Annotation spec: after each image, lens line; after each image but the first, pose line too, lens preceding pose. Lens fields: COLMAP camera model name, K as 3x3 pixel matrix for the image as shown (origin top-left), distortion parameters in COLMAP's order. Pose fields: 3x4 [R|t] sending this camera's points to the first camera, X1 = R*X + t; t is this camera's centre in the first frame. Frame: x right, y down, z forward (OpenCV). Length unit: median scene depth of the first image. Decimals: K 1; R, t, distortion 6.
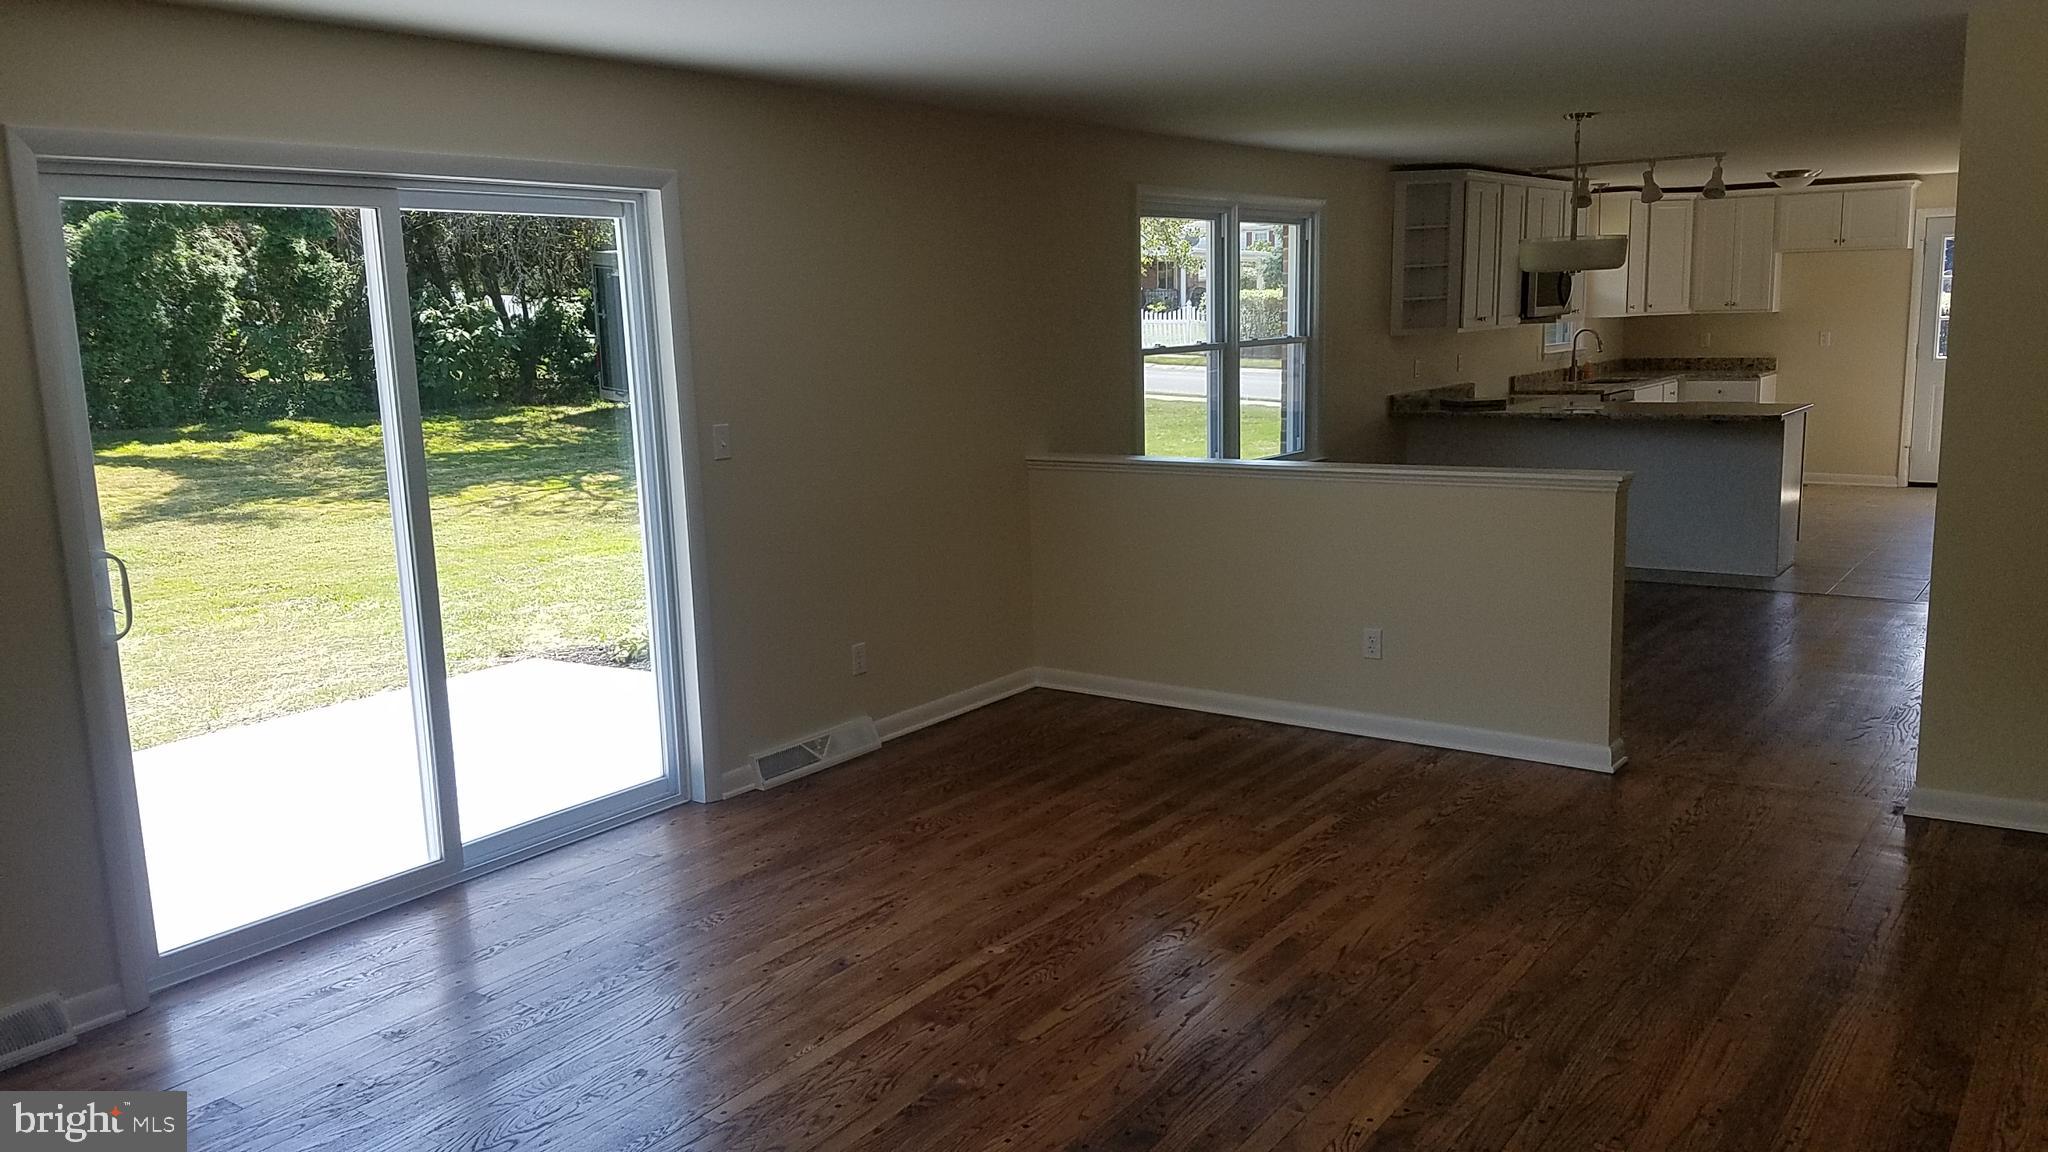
lens RADIAL K [[1563.1, 0, 1042.1], [0, 1563.1, 583.1], [0, 0, 1]] dist [0.152912, -0.236357]
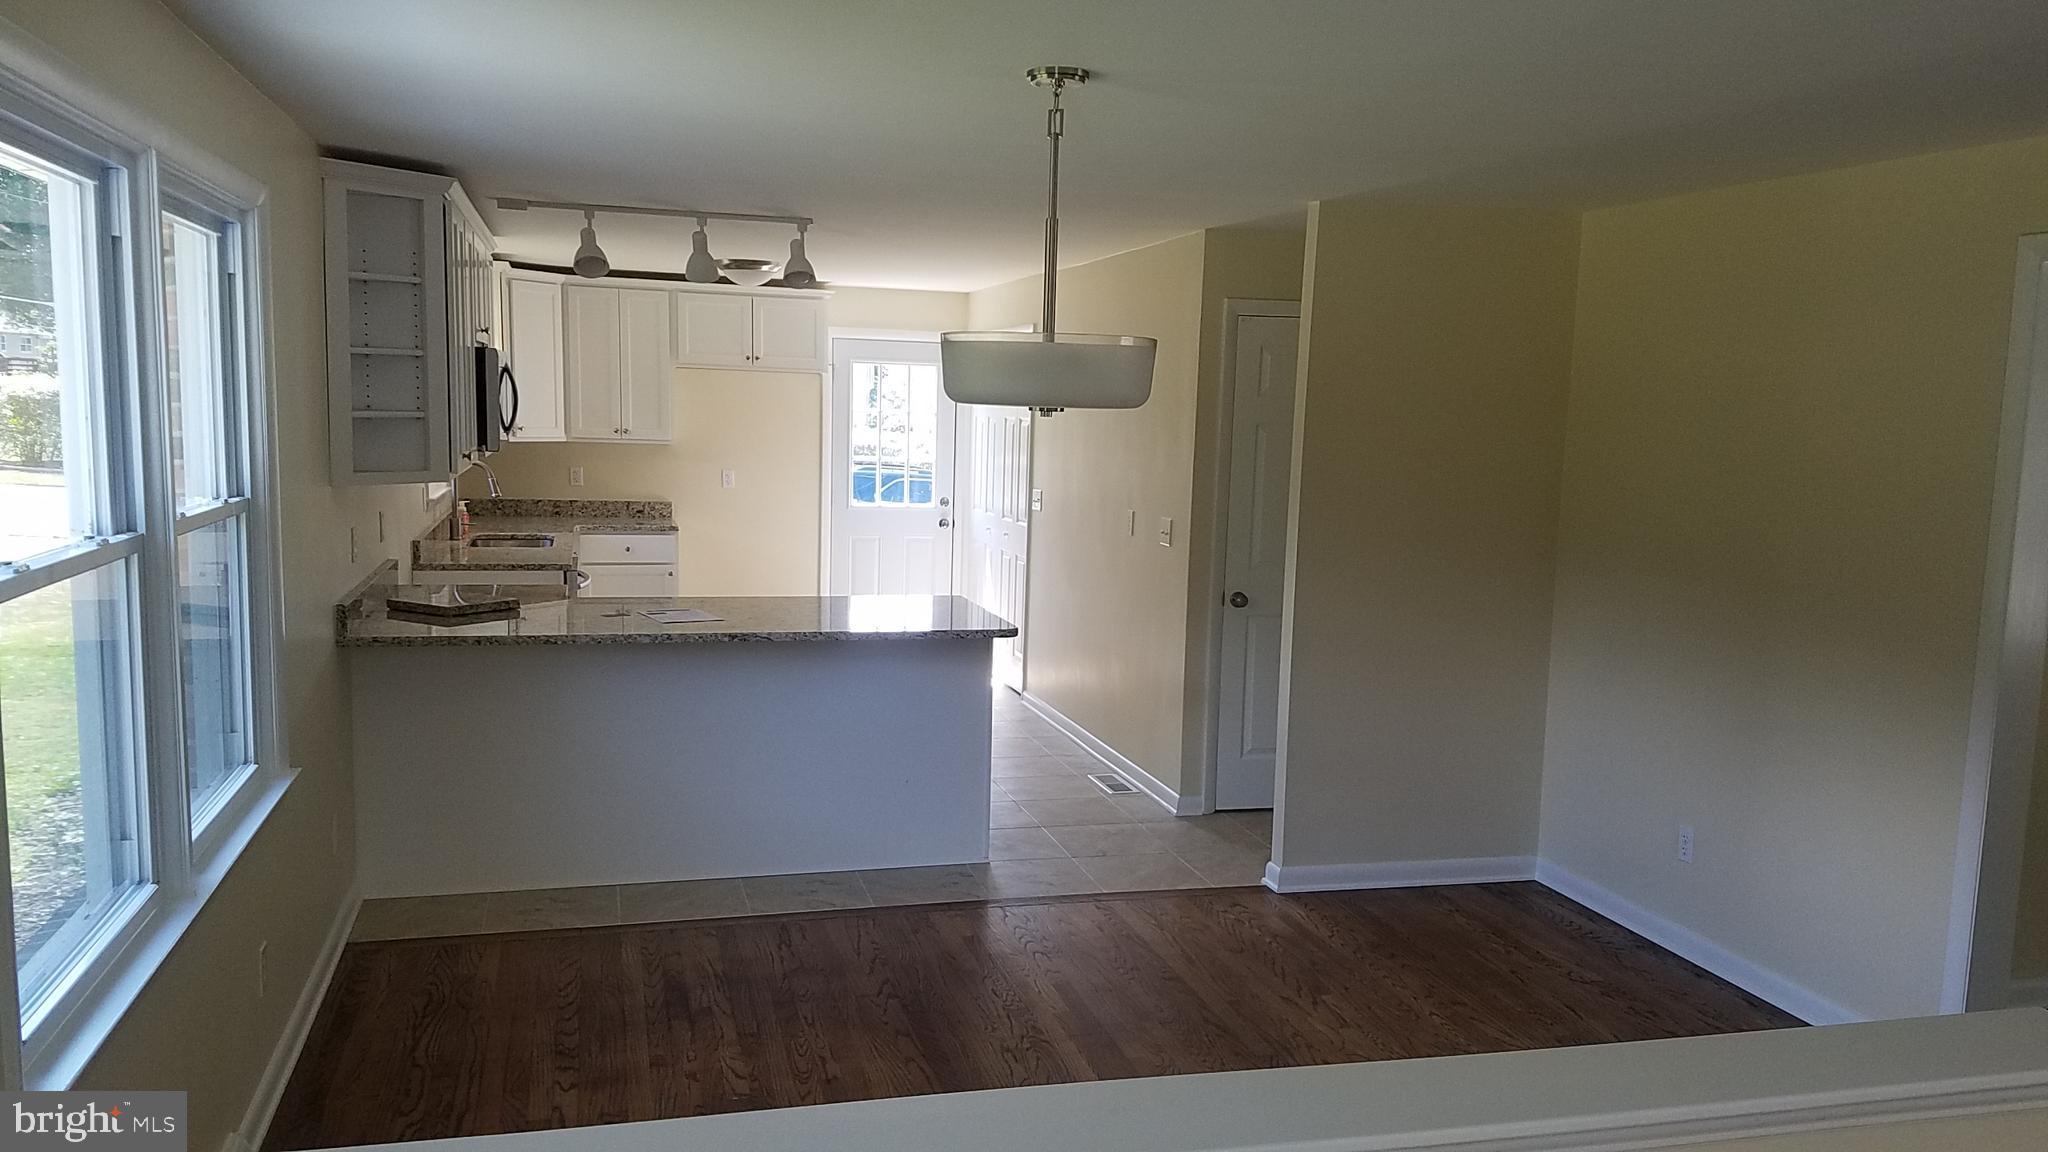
lens RADIAL K [[1563.1, 0, 1022.2], [0, 1563.1, 602.8], [0, 0, 1]] dist [0.152912, -0.236357]
pose [[0.633973, -0.056862, 0.771262, -0.039494], [0.093552, 0.995608, -0.003497, -0.135234], [-0.767676, 0.074370, 0.636508, 0.711816]]
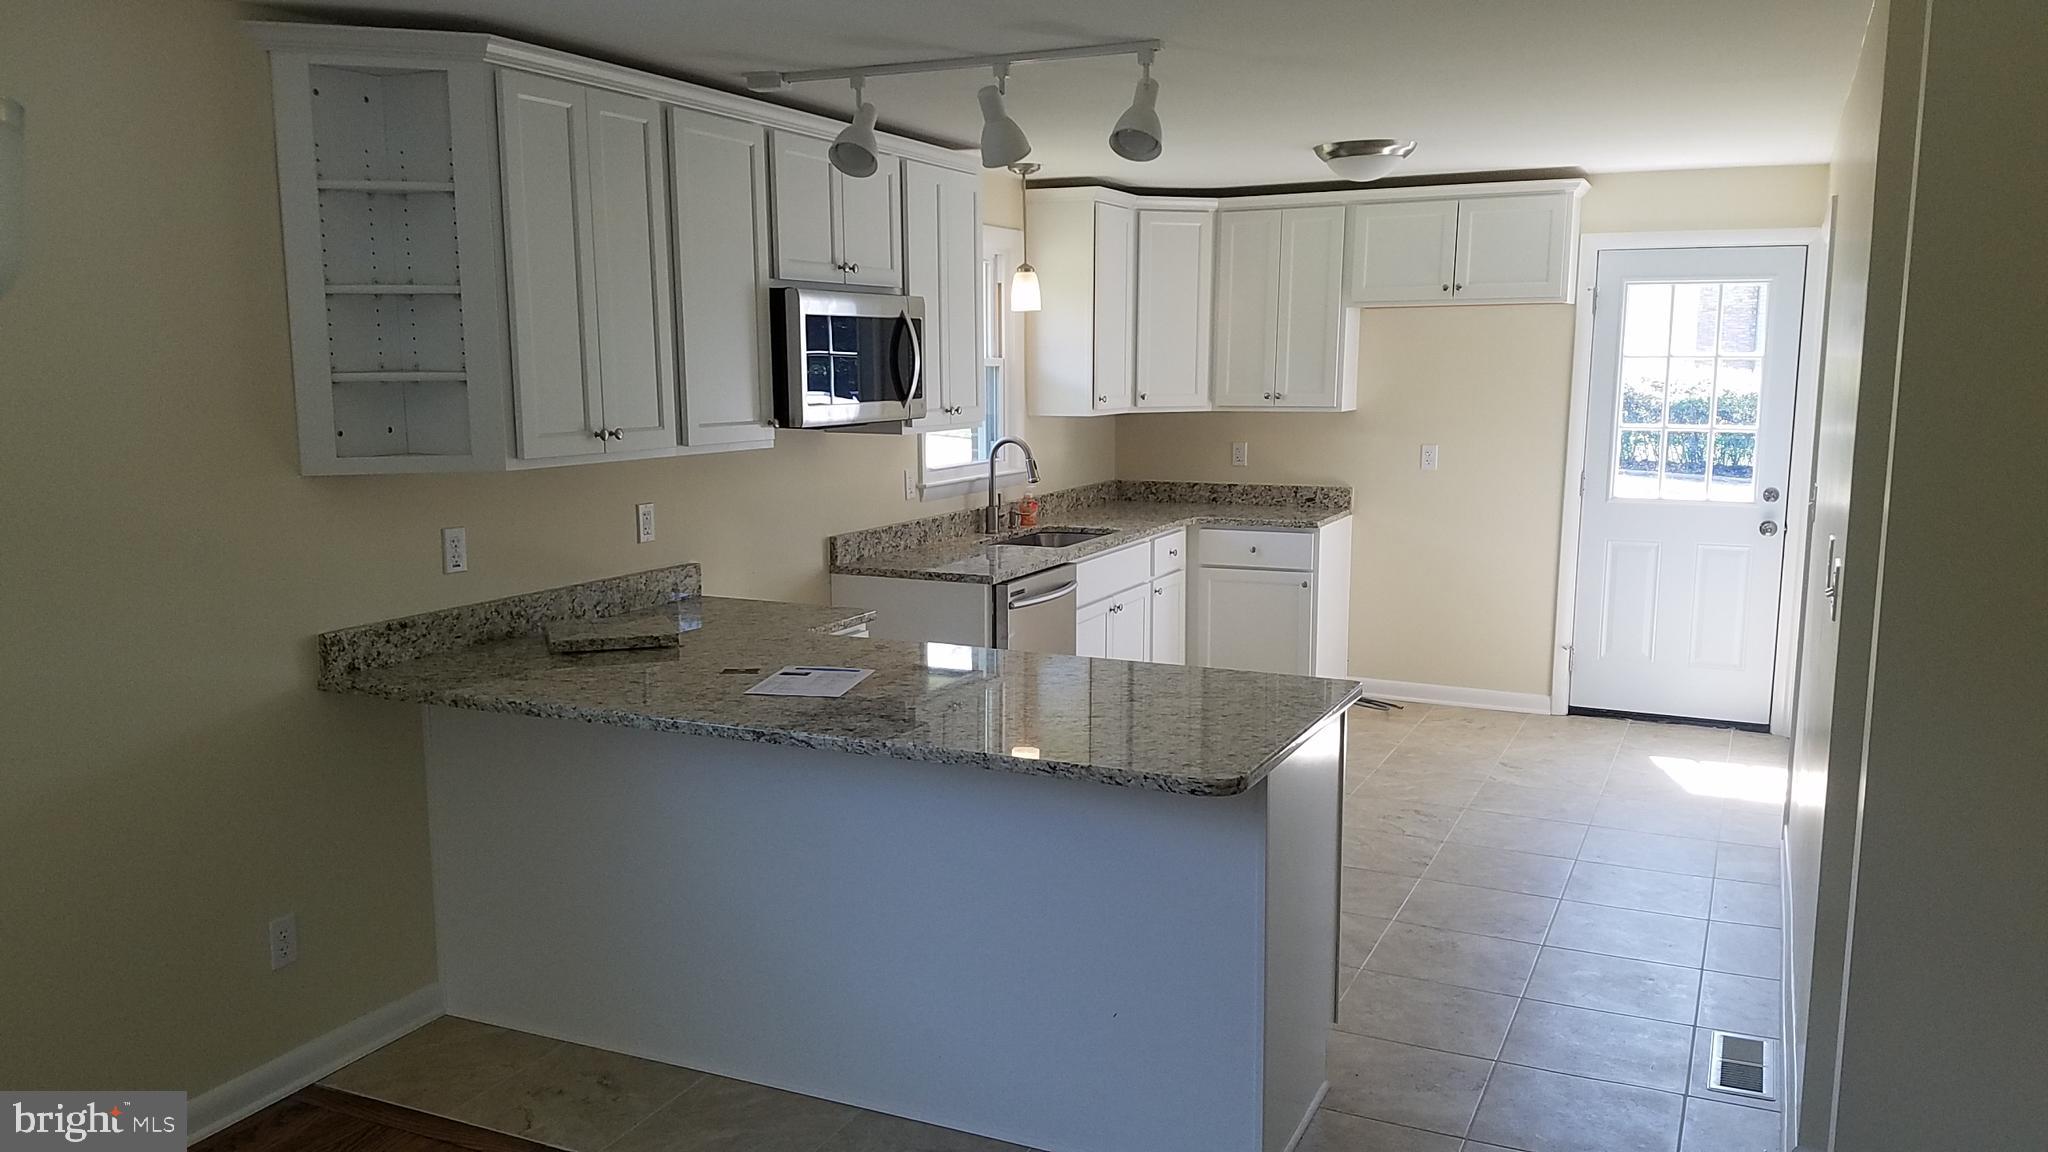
lens RADIAL K [[1563.1, 0, 1023.0], [0, 1563.1, 604.8], [0, 0, 1]] dist [0.152912, -0.236357]
pose [[0.983934, -0.007154, 0.178390, 0.434759], [0.010727, 0.999761, -0.019067, -0.161779], [-0.178211, 0.020675, 0.983775, 0.832109]]
